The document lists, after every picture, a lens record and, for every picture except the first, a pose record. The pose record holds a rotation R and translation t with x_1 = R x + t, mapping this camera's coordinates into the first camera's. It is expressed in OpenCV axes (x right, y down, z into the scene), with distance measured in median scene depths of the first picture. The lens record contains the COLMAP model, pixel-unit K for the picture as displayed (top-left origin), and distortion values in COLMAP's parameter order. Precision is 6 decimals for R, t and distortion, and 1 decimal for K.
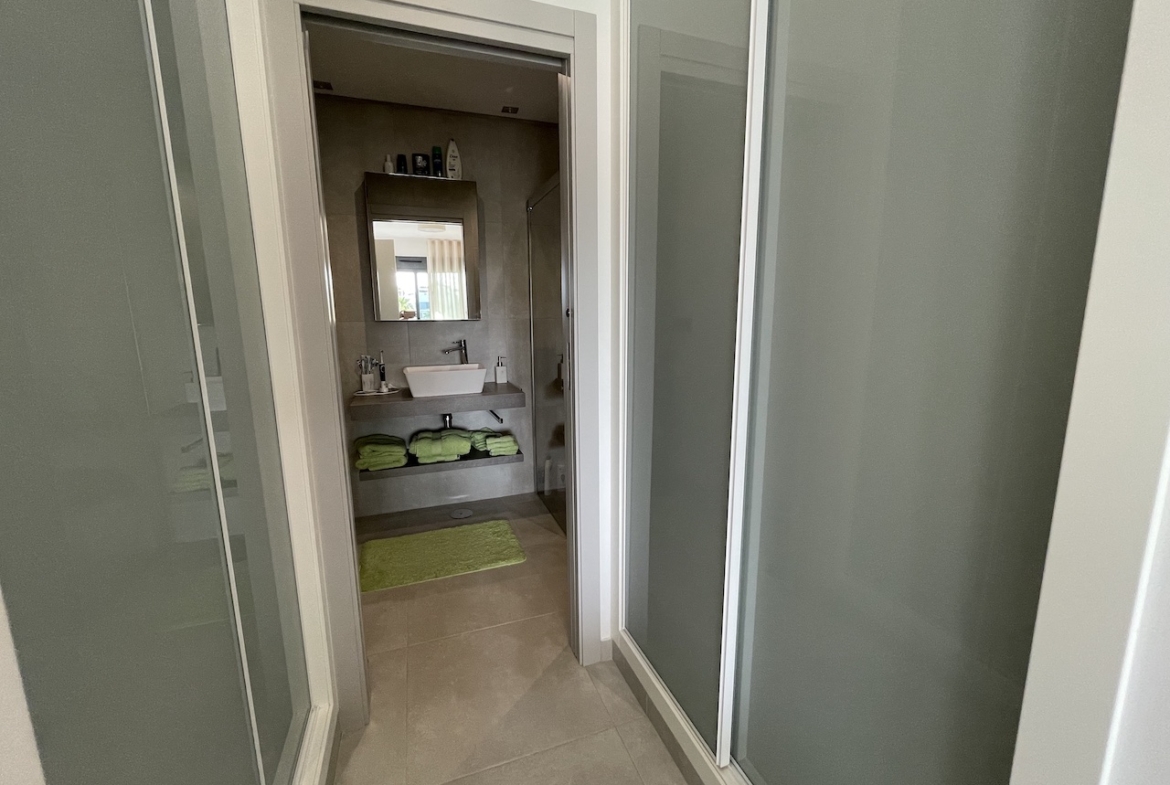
lens RADIAL K [[474.9, 0, 586.0], [0, 474.9, 391.3], [0, 0, 1]] dist [-0.000614, -0.000385]
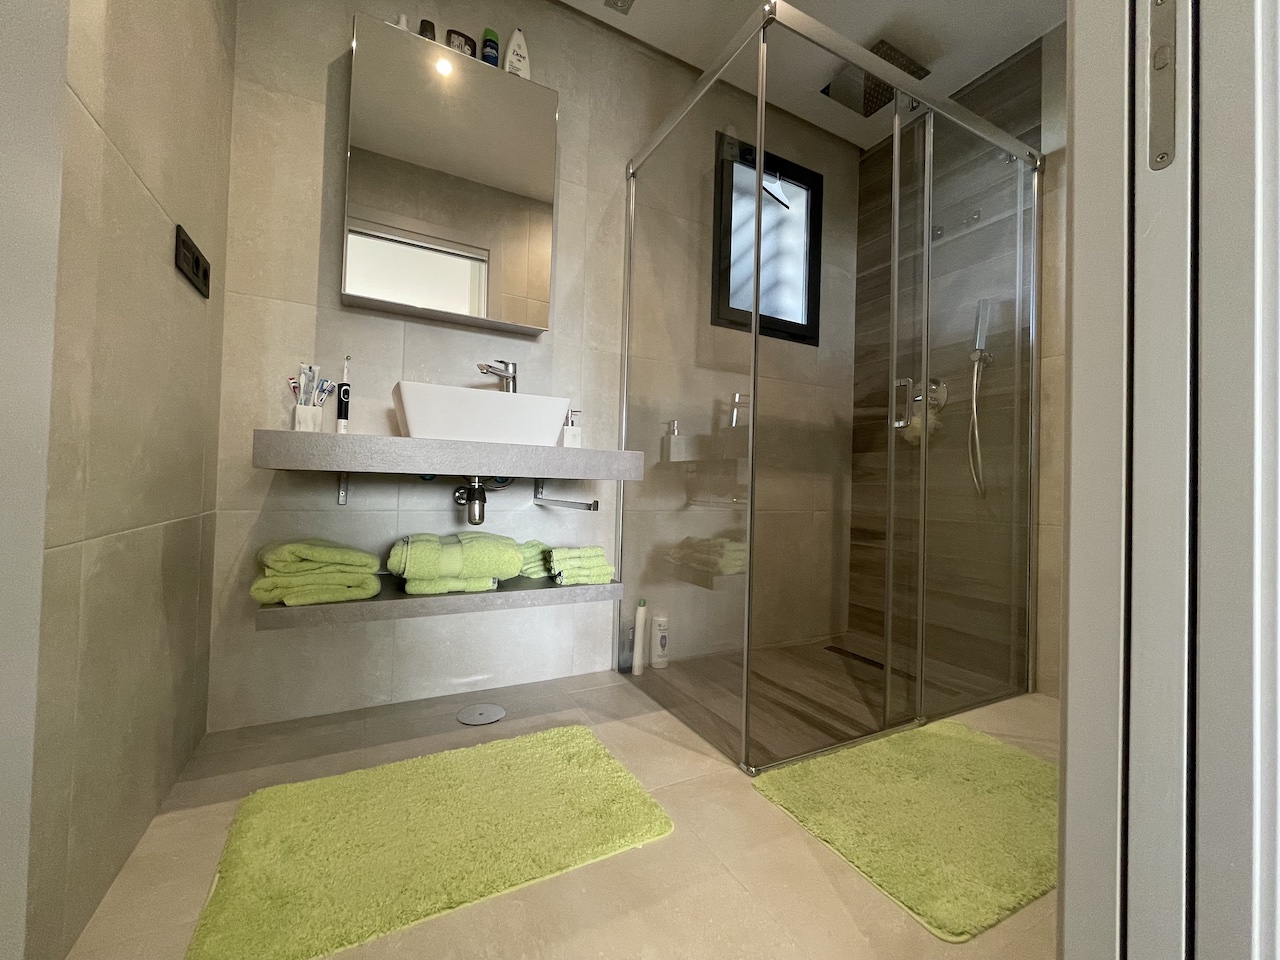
lens RADIAL K [[514.9, 0, 637.3], [0, 514.9, 478.5], [0, 0, 1]] dist [-0.001795, -0.001932]
pose [[0.990363, 0.039097, 0.132861, -0.197855], [-0.014442, 0.983251, -0.181682, 0.124173], [-0.137739, 0.178013, 0.974340, 0.460000]]
